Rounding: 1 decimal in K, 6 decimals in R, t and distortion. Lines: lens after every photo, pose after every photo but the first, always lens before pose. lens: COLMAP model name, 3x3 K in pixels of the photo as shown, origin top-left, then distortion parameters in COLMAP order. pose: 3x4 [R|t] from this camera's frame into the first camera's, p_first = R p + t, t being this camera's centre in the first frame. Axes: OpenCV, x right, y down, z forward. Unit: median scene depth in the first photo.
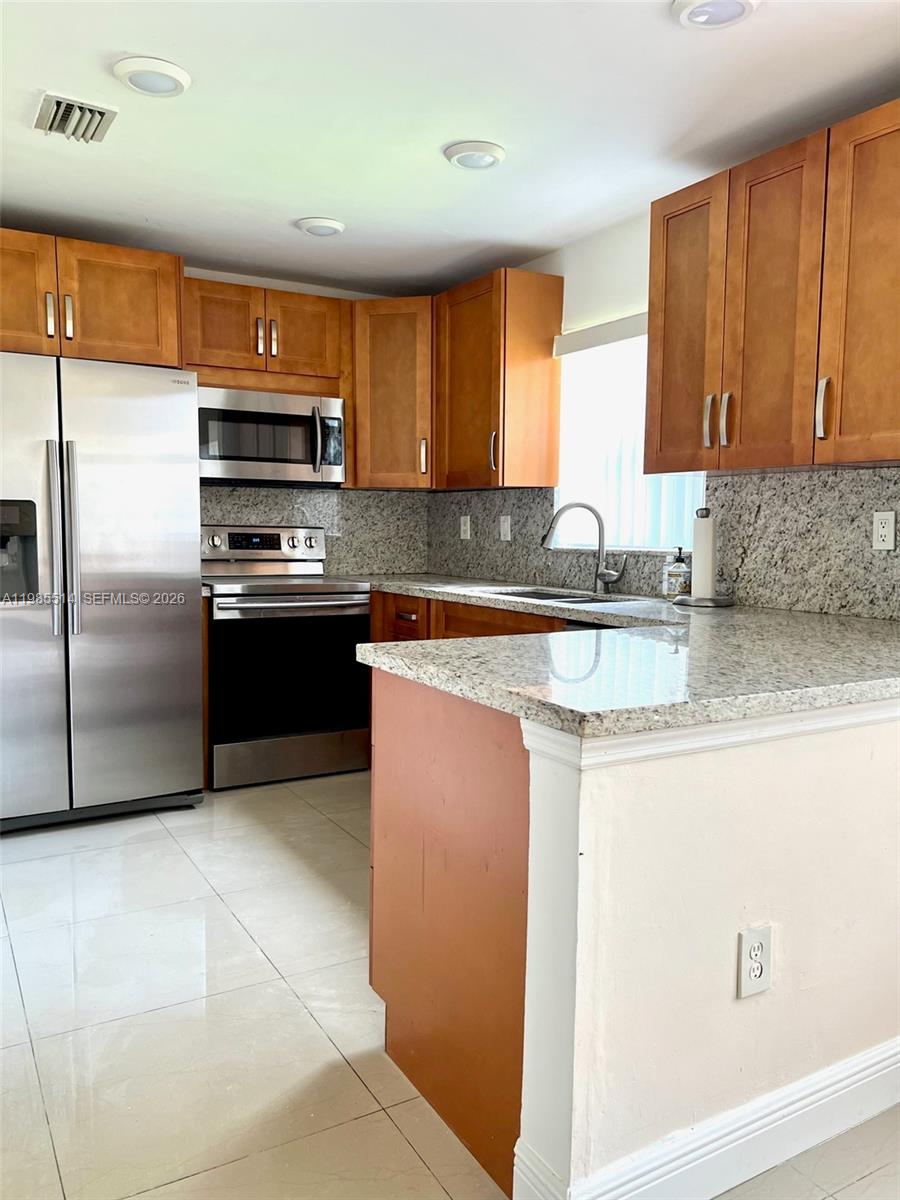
lens RADIAL K [[900.5, 0, 445.4], [0, 900.5, 606.0], [0, 0, 1]] dist [0.127236, -0.263928]
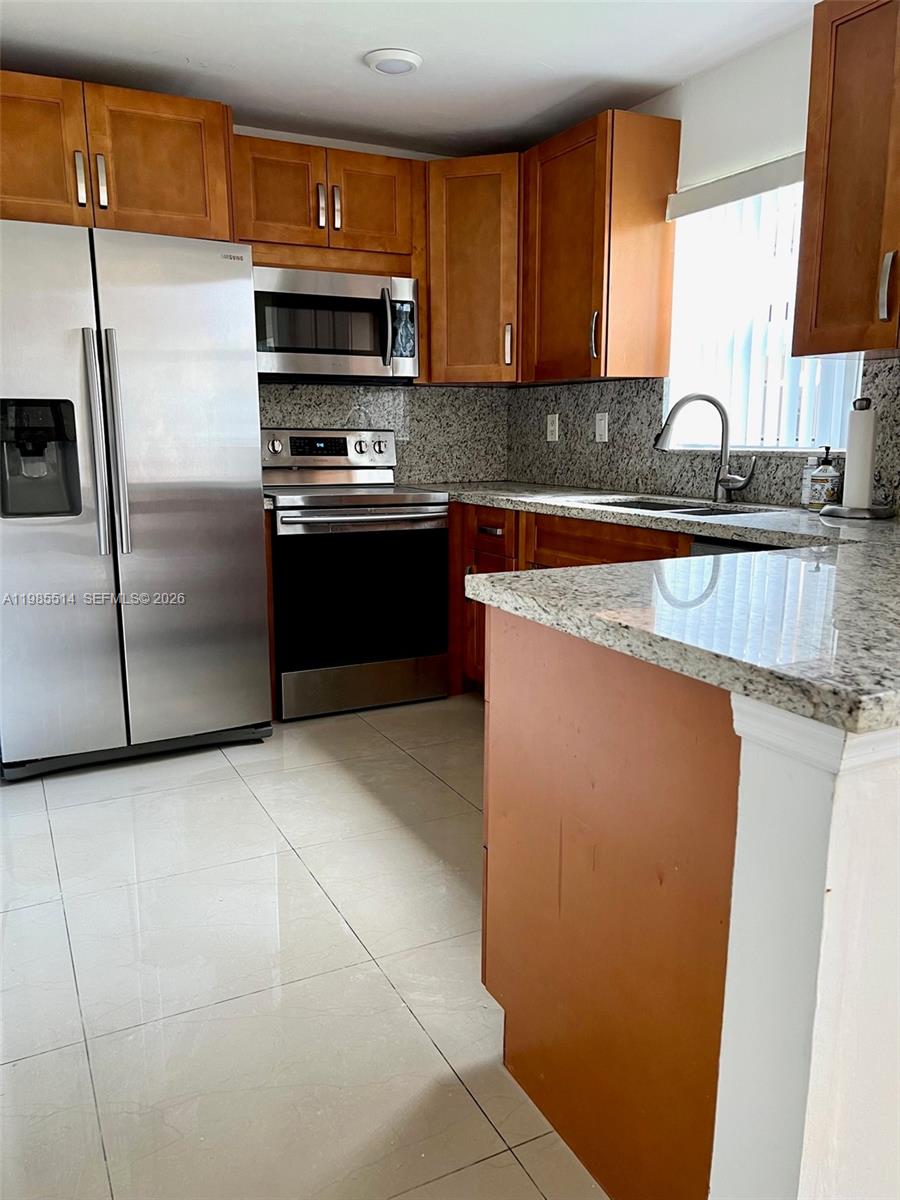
lens RADIAL K [[903.2, 0, 450.0], [0, 903.2, 600.0], [0, 0, 1]] dist [0.074688, -0.102798]
pose [[0.998541, -0.000963, -0.053994, -0.039009], [0.006143, 0.995378, 0.095839, -0.006281], [0.053652, -0.096031, 0.993931, 0.121879]]
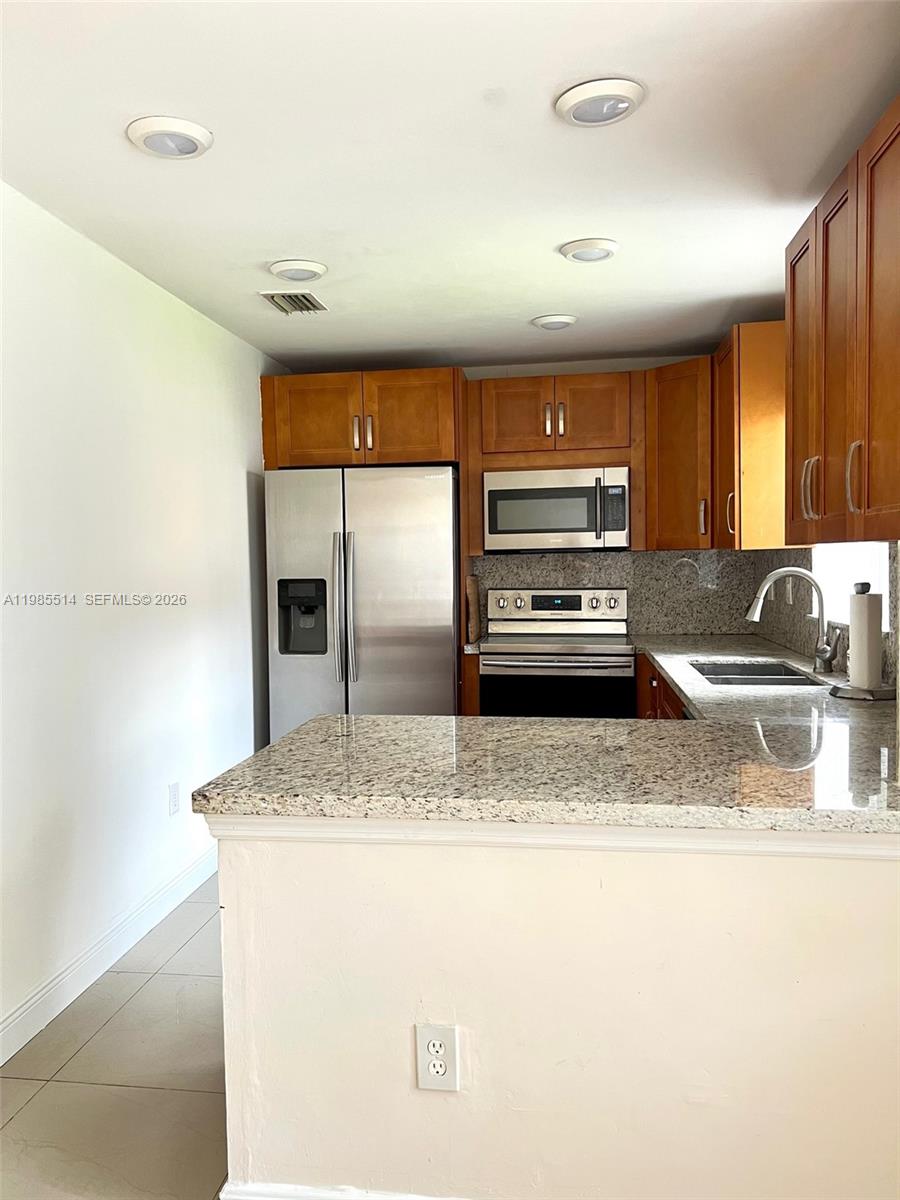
lens RADIAL K [[900.5, 0, 445.4], [0, 900.5, 606.0], [0, 0, 1]] dist [0.127236, -0.263928]
pose [[0.785006, 0.011497, -0.619381, 0.430348], [-0.033793, 0.999134, -0.024284, -0.043500], [0.618565, 0.039994, 0.784715, 0.074974]]
